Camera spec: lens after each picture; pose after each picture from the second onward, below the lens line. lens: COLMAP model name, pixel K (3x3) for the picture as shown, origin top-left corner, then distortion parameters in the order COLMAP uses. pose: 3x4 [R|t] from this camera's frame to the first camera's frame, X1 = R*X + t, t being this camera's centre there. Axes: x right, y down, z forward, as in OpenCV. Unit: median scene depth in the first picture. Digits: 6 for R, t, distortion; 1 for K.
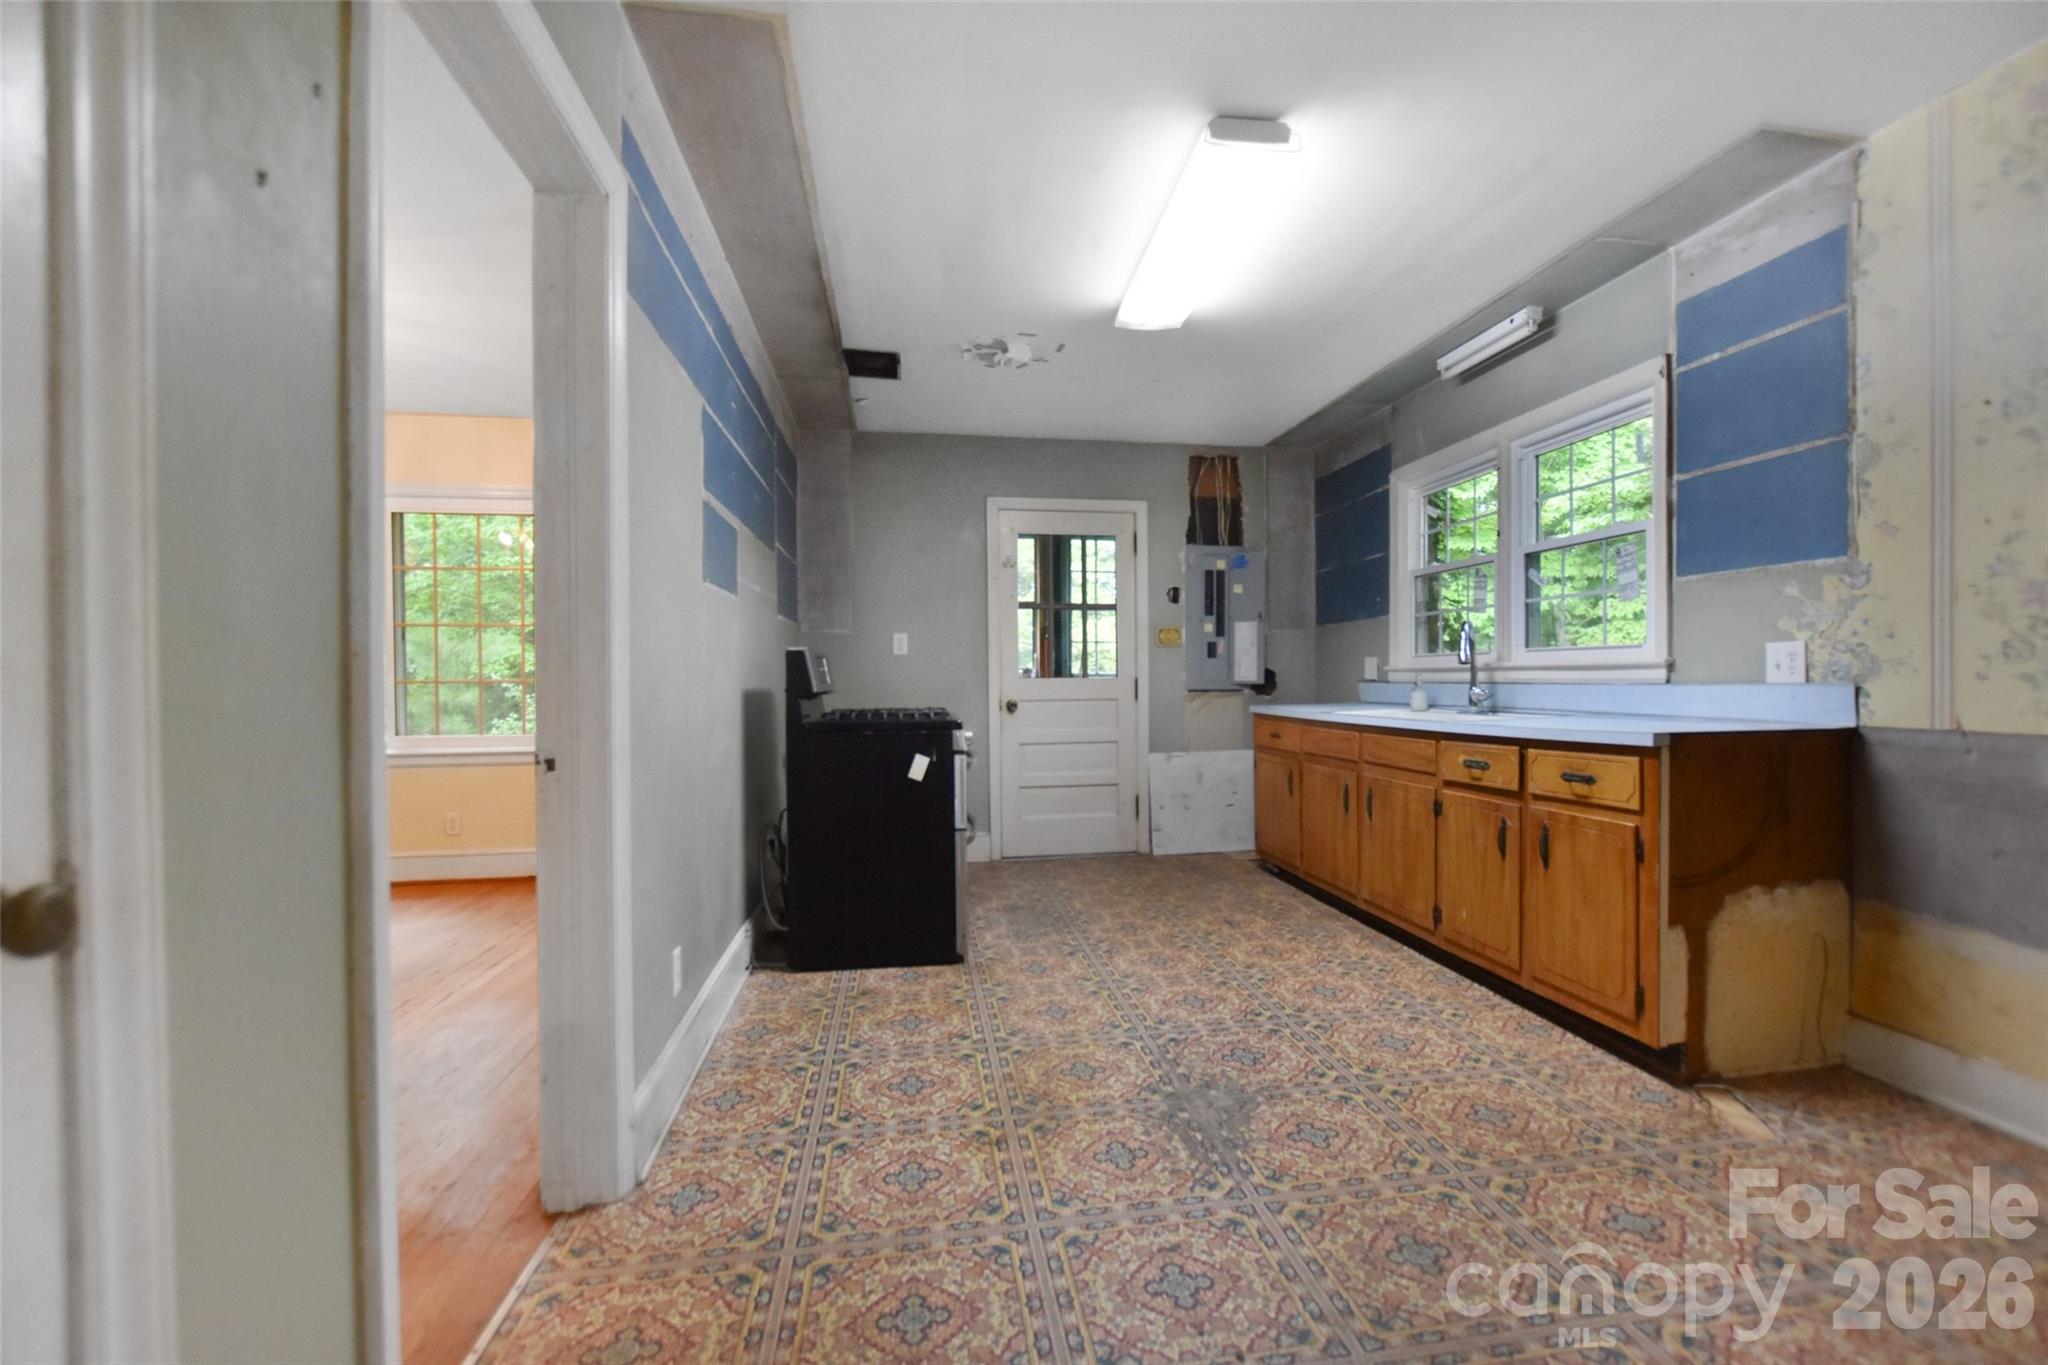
lens RADIAL K [[936.8, 0, 1015.9], [0, 936.8, 688.6], [0, 0, 1]] dist [-0.023987, 0.001142]
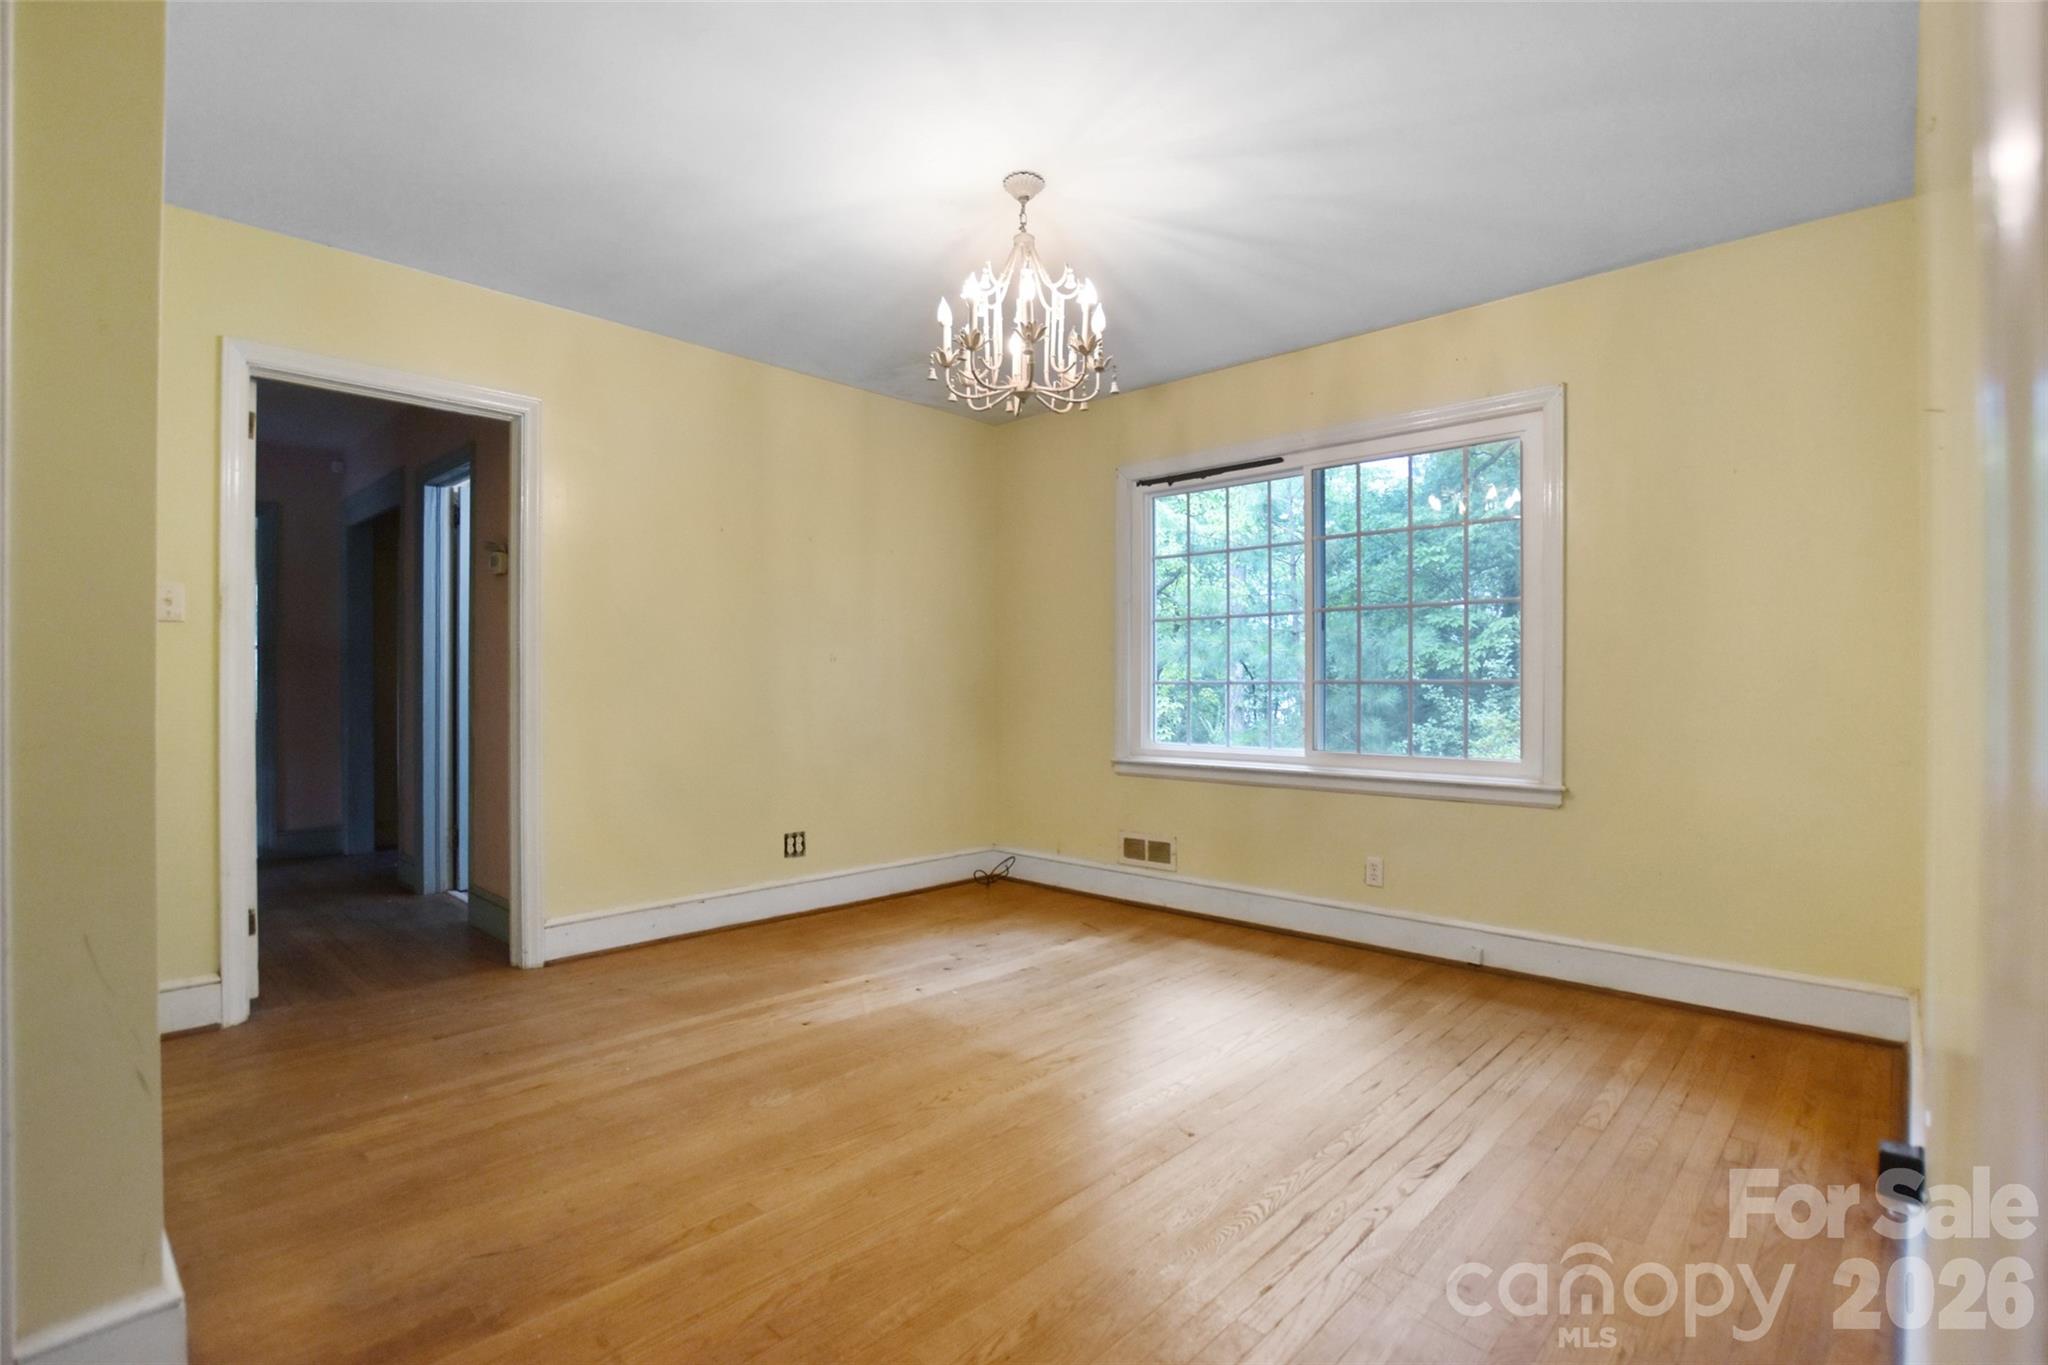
lens RADIAL K [[936.8, 0, 1015.9], [0, 936.8, 688.6], [0, 0, 1]] dist [-0.023987, 0.001142]
pose [[0.615114, 0.016092, -0.788274, -0.231987], [-0.017734, 0.999821, 0.006573, -0.002227], [0.788239, 0.009937, 0.615289, 0.368101]]
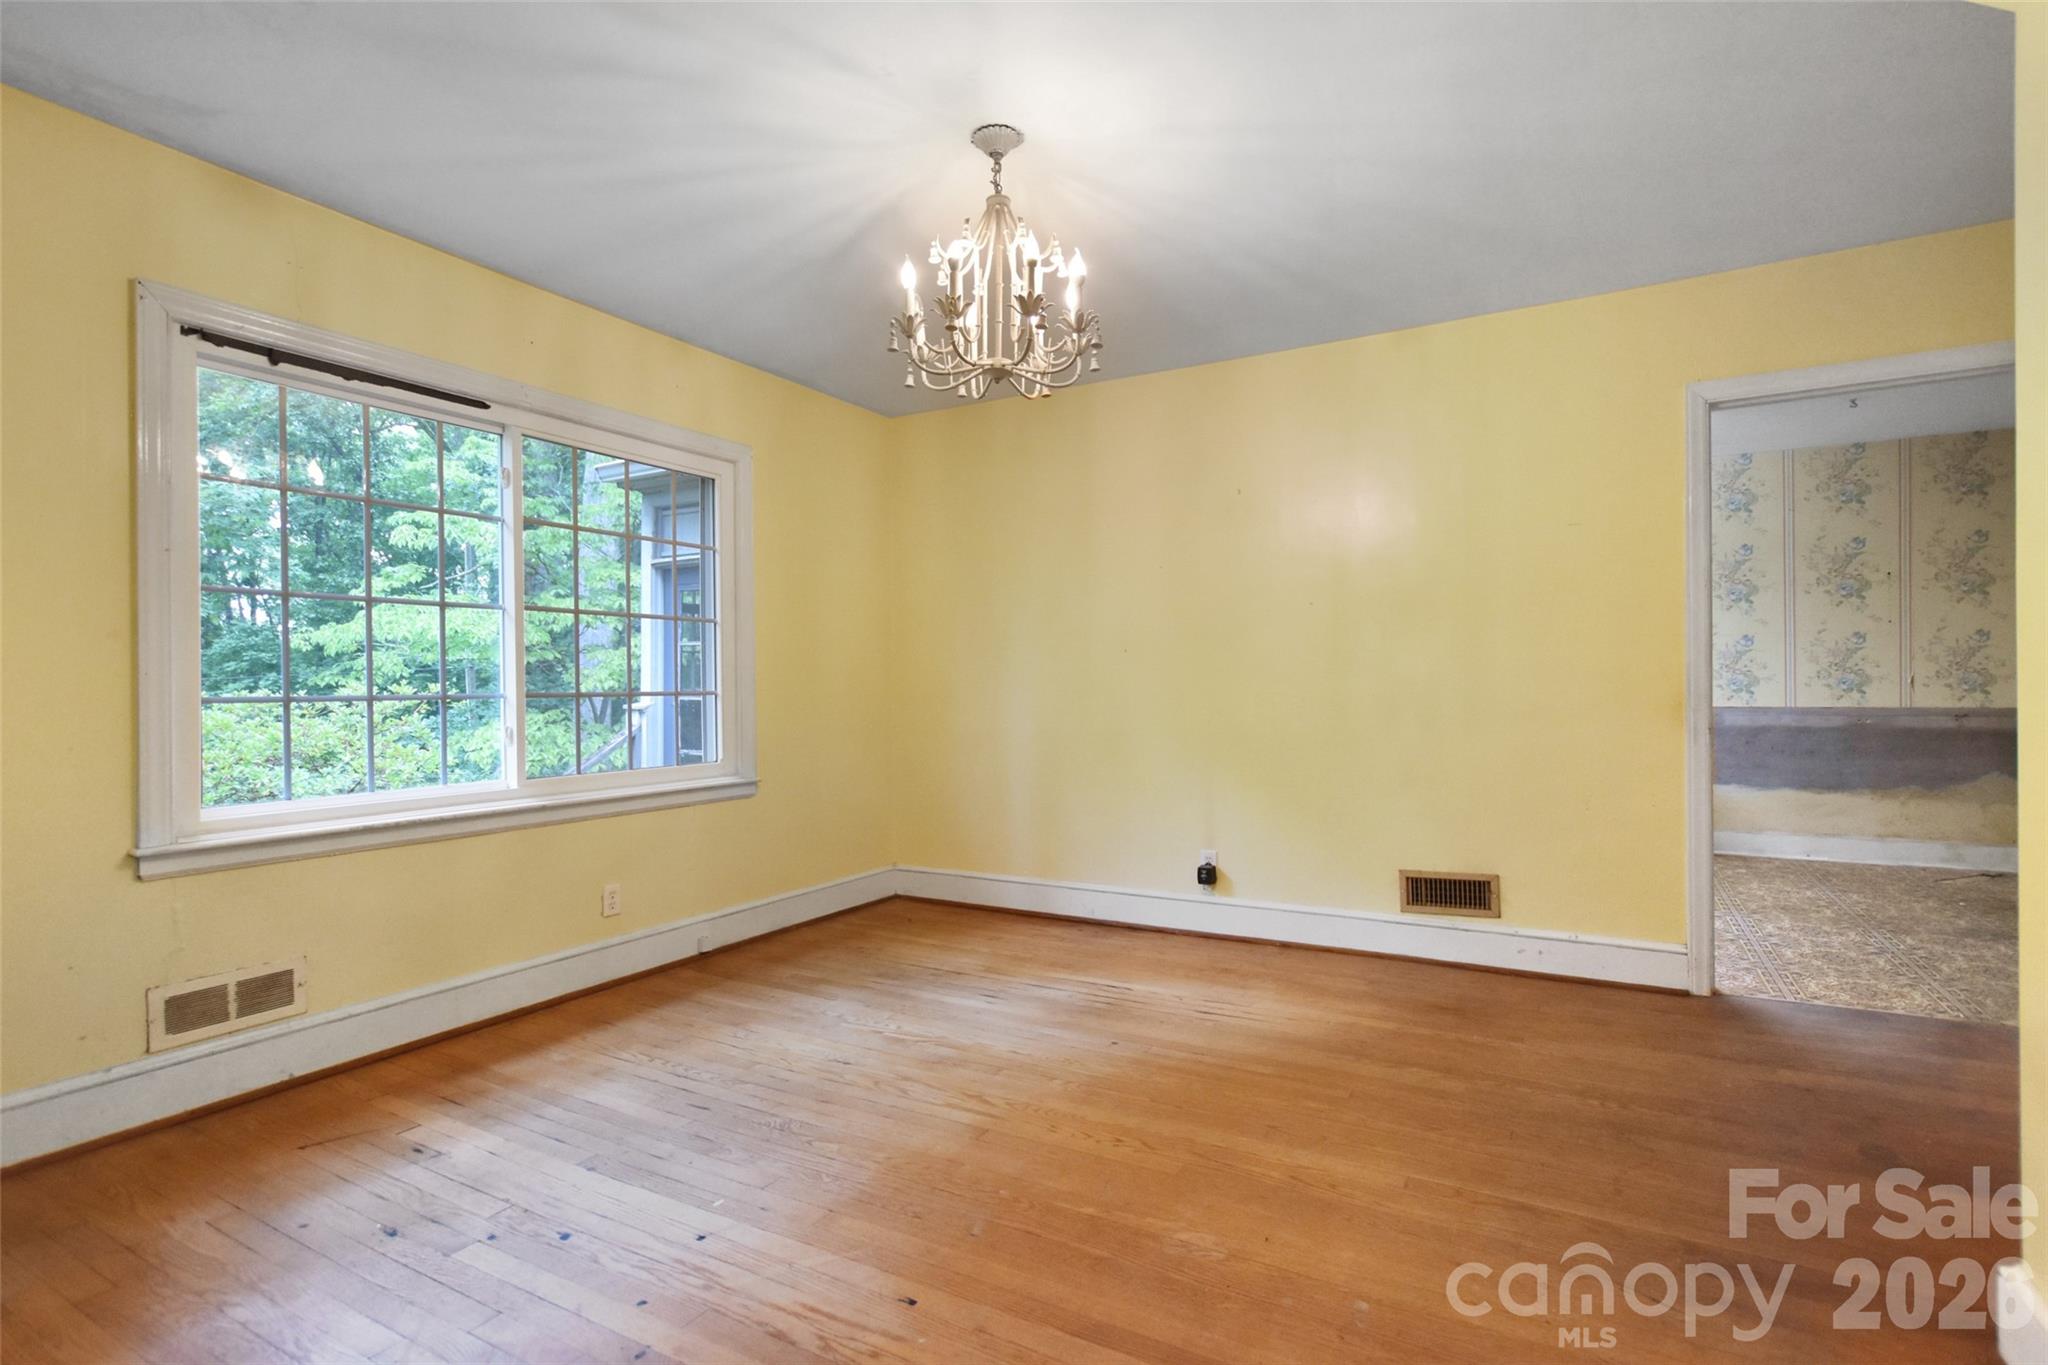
lens RADIAL K [[936.8, 0, 1015.9], [0, 936.8, 688.6], [0, 0, 1]] dist [-0.023987, 0.001142]
pose [[0.654180, 0.000578, 0.756339, -1.166526], [0.015908, 0.999768, -0.014523, 0.005163], [-0.756172, 0.021533, 0.654019, 0.382638]]
